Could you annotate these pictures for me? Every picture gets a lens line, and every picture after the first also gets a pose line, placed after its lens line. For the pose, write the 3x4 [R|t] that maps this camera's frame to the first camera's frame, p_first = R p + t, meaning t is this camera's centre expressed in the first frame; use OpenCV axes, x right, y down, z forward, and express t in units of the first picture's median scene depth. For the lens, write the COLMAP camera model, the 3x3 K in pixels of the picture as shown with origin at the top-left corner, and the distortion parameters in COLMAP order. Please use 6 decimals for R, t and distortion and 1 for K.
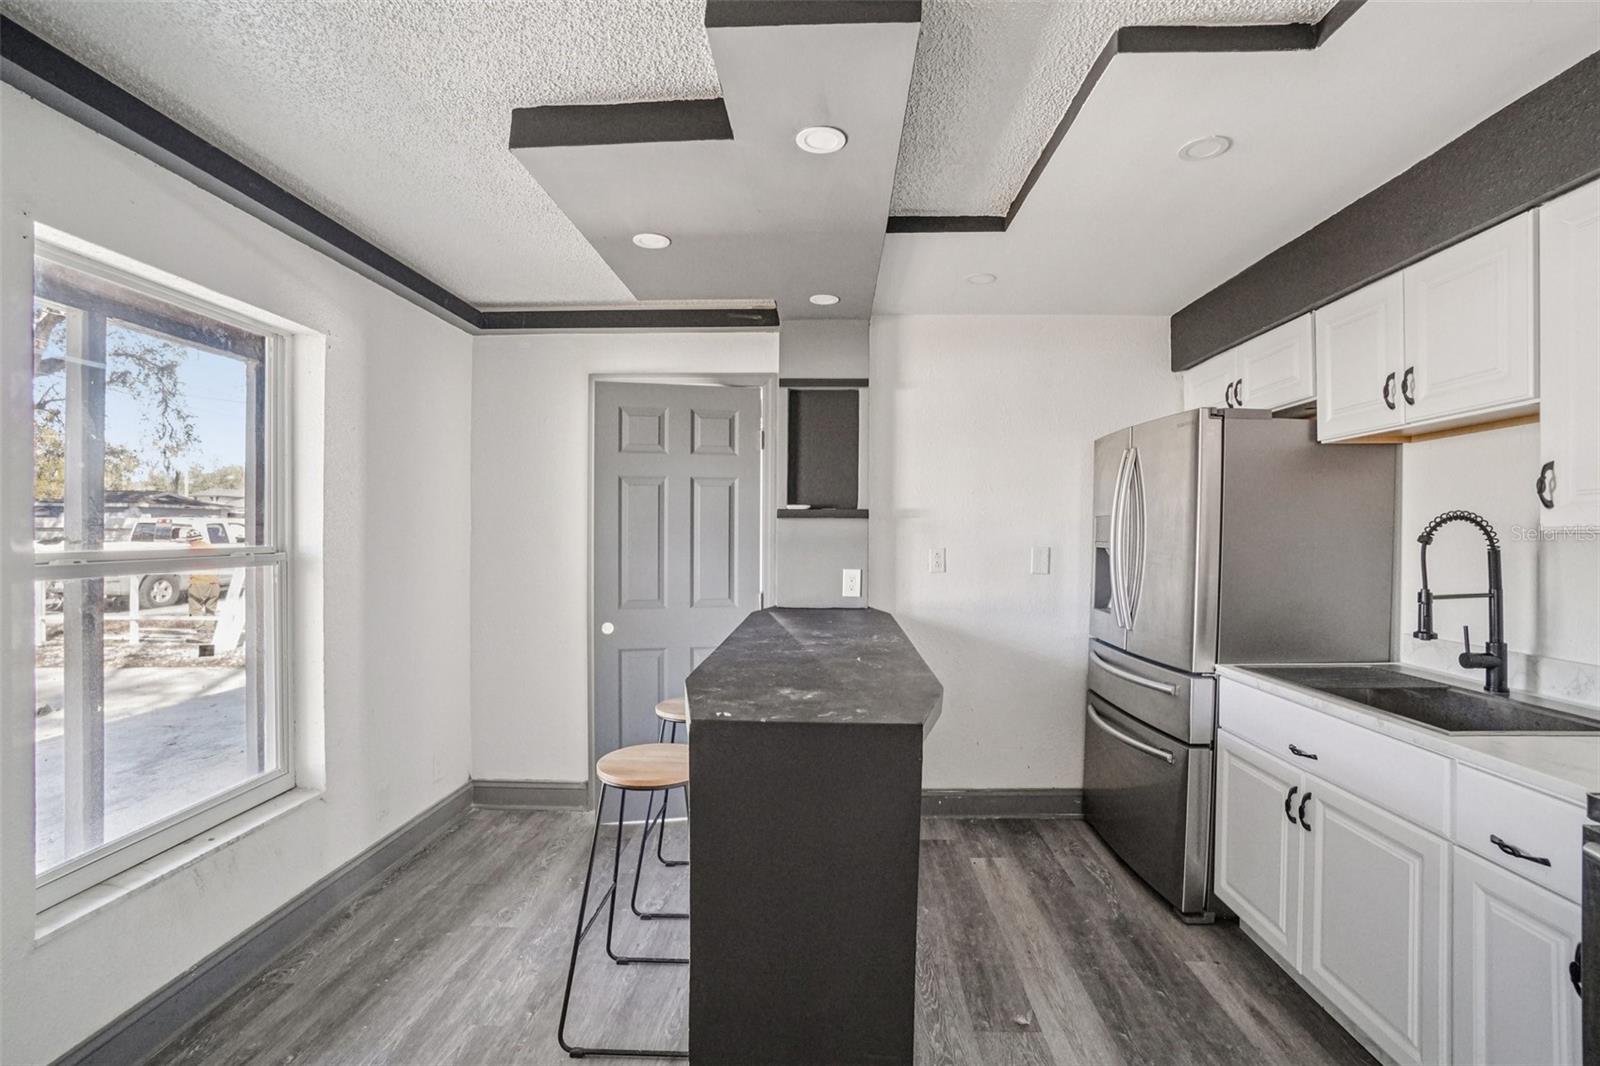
lens RADIAL K [[707.7, 0, 805.8], [0, 707.7, 513.1], [0, 0, 1]] dist [-0.033900, 0.000803]
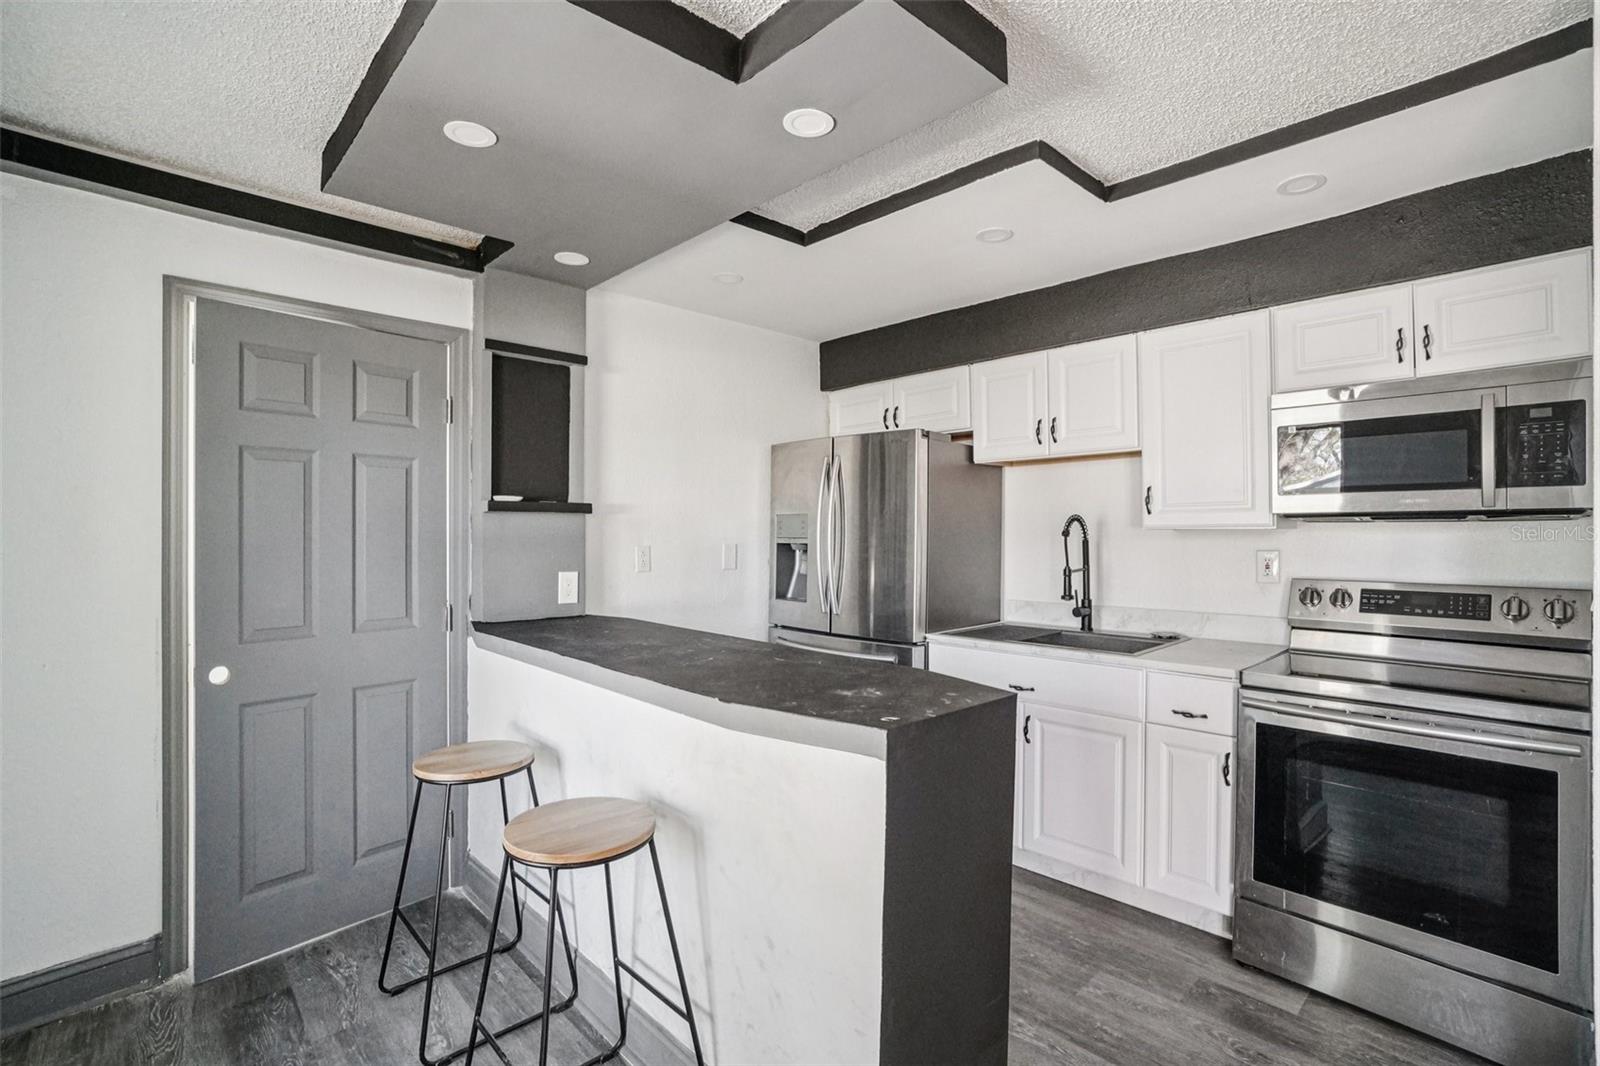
lens RADIAL K [[747.2, 0, 801.3], [0, 747.2, 505.5], [0, 0, 1]] dist [-0.058462, -0.000006]
pose [[0.707063, 0.020711, 0.706847, -0.378046], [-0.017754, 0.999776, -0.011535, 0.003485], [-0.706927, -0.004394, 0.707272, 0.152407]]
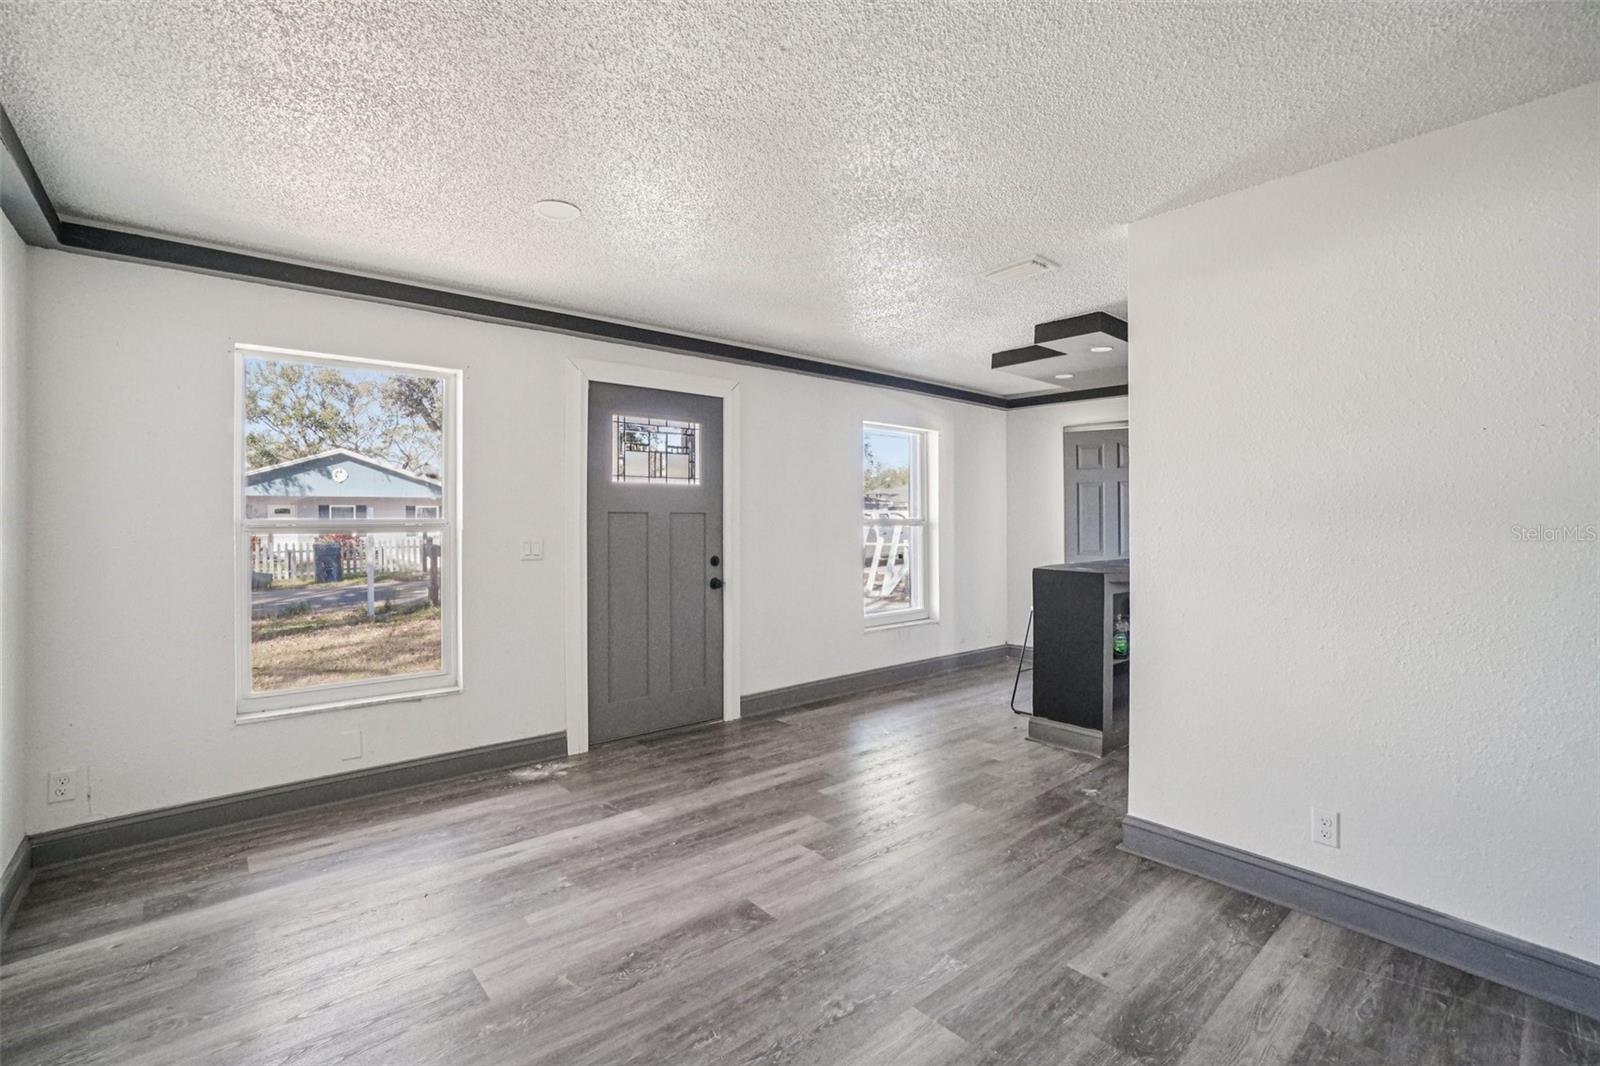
lens RADIAL K [[707.7, 0, 805.8], [0, 707.7, 513.1], [0, 0, 1]] dist [-0.033900, 0.000803]
pose [[0.690155, -0.004199, -0.723649, 0.577586], [0.013652, 0.999881, 0.007218, 0.002693], [0.723533, -0.014861, 0.690130, -0.774789]]
